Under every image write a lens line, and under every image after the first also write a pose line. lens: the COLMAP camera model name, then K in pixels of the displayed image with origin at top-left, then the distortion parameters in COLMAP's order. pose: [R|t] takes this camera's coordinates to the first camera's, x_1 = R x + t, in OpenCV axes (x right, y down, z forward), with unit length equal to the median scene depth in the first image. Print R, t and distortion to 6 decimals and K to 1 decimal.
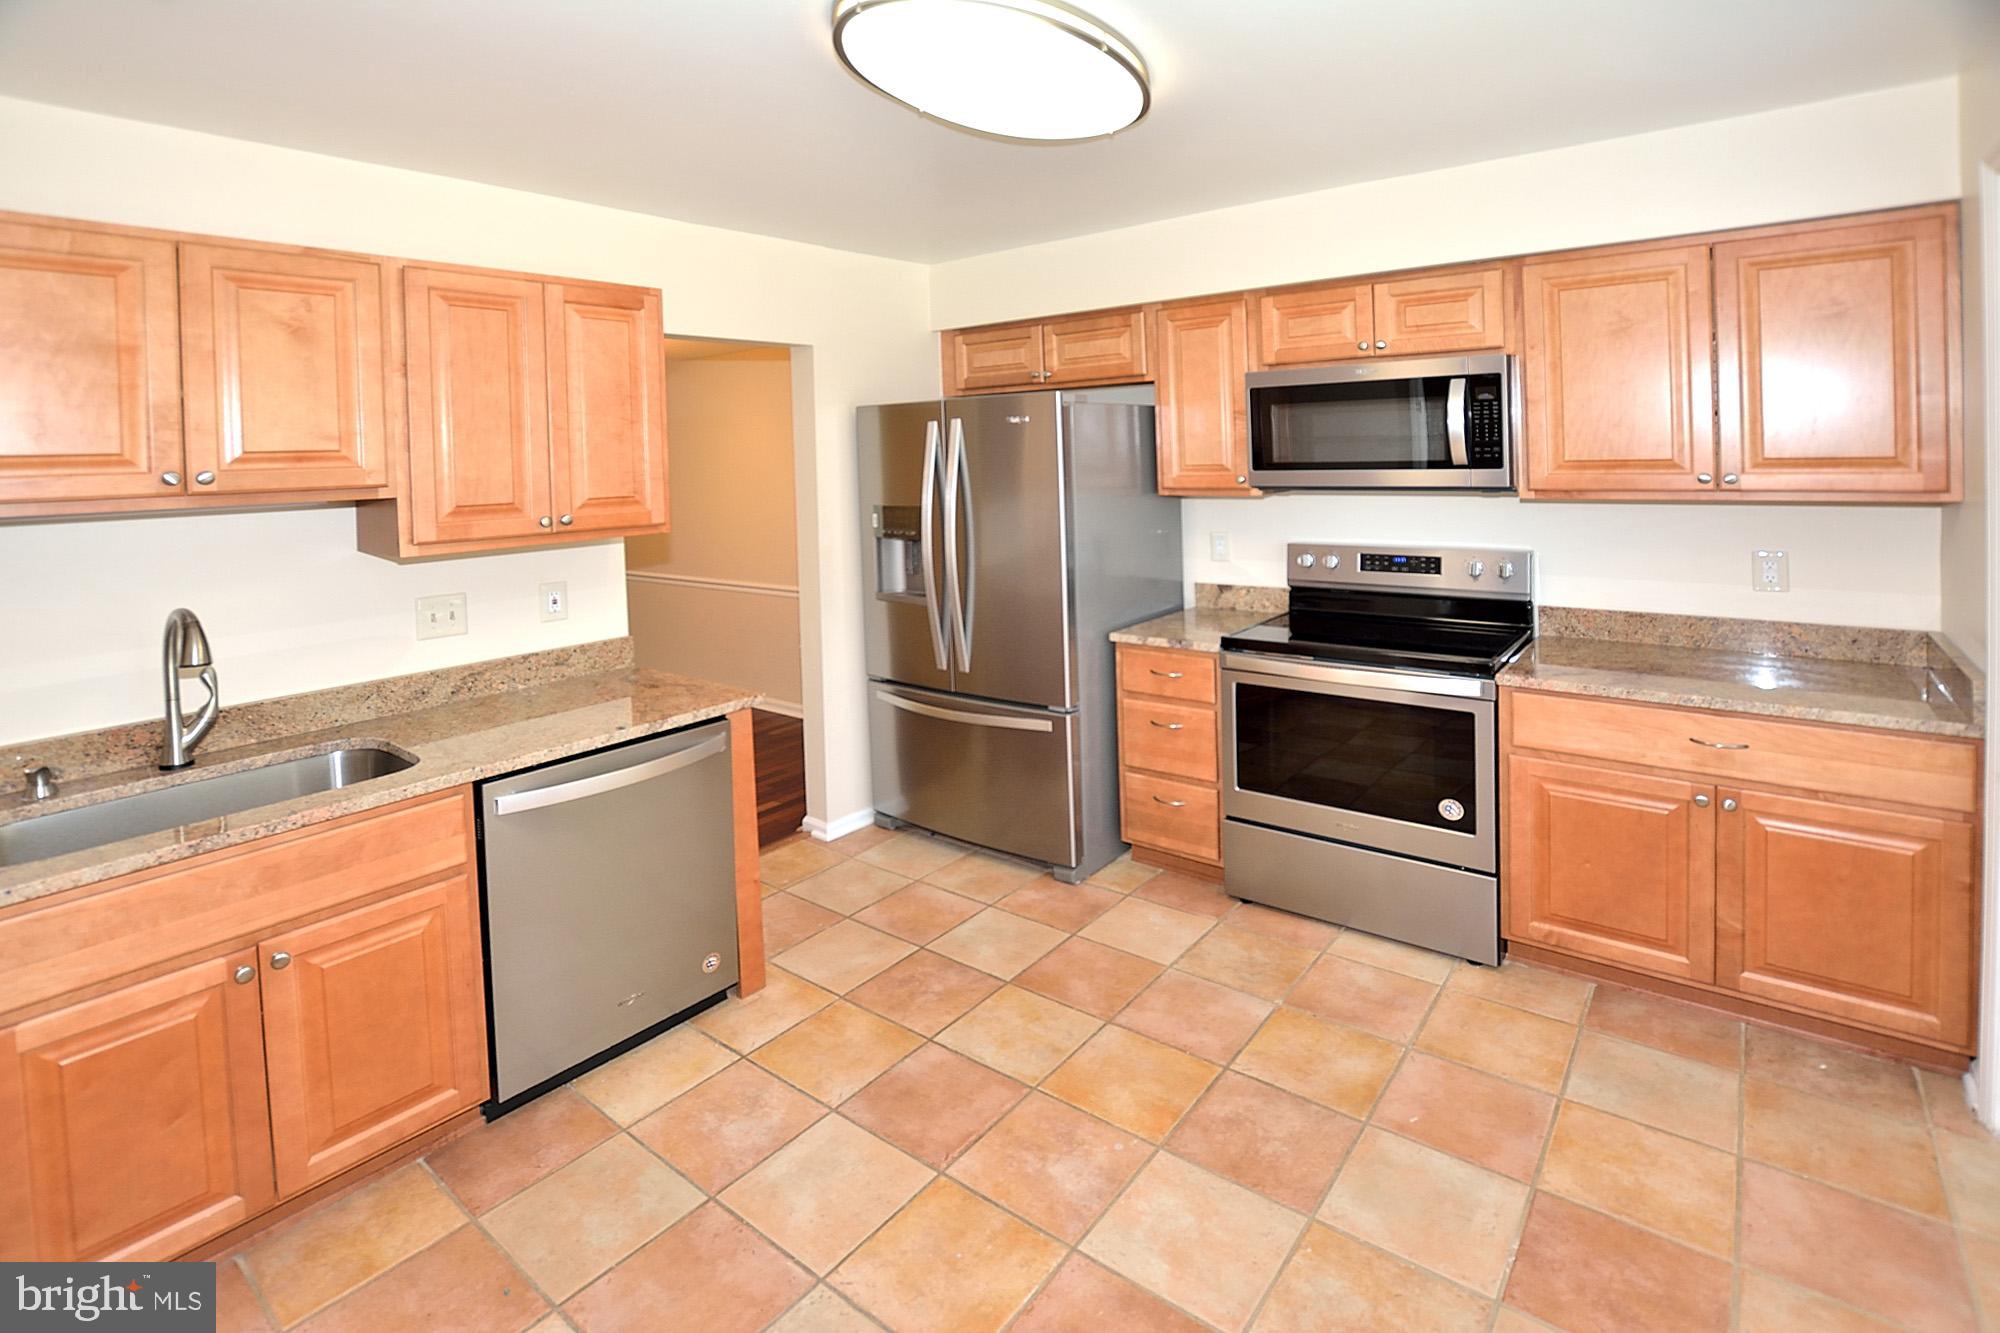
lens RADIAL K [[989.1, 0, 998.6], [0, 989.1, 480.9], [0, 0, 1]] dist [-0.031236, 0.005403]
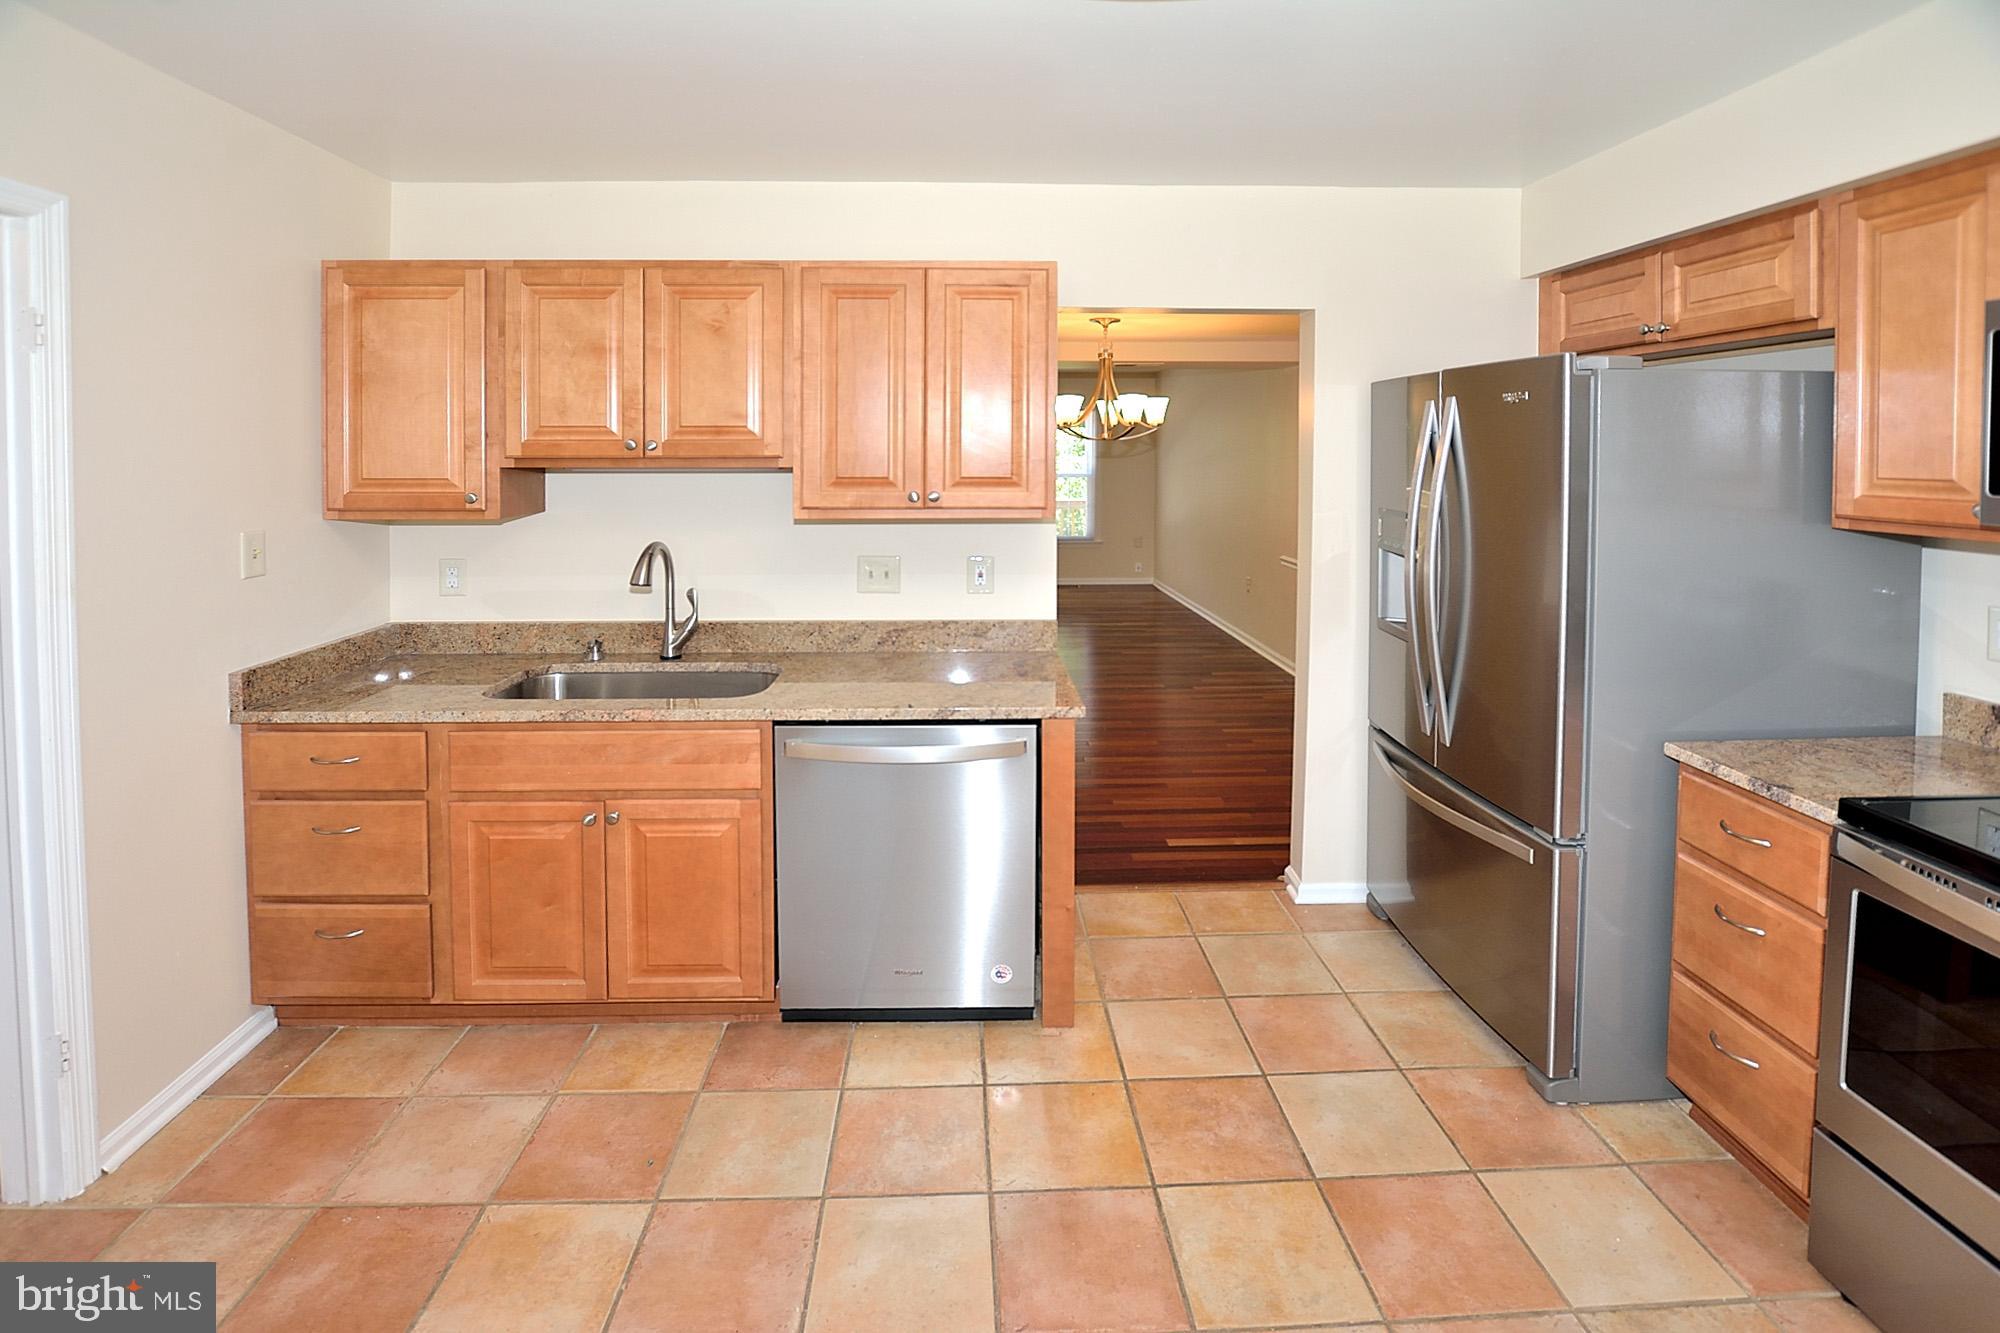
lens RADIAL K [[989.1, 0, 998.6], [0, 989.1, 480.9], [0, 0, 1]] dist [-0.031236, 0.005403]
pose [[0.643565, 0.056317, -0.763317, 0.394962], [-0.041412, 0.998391, 0.038746, -0.020148], [0.764270, 0.006674, 0.644862, 0.376307]]
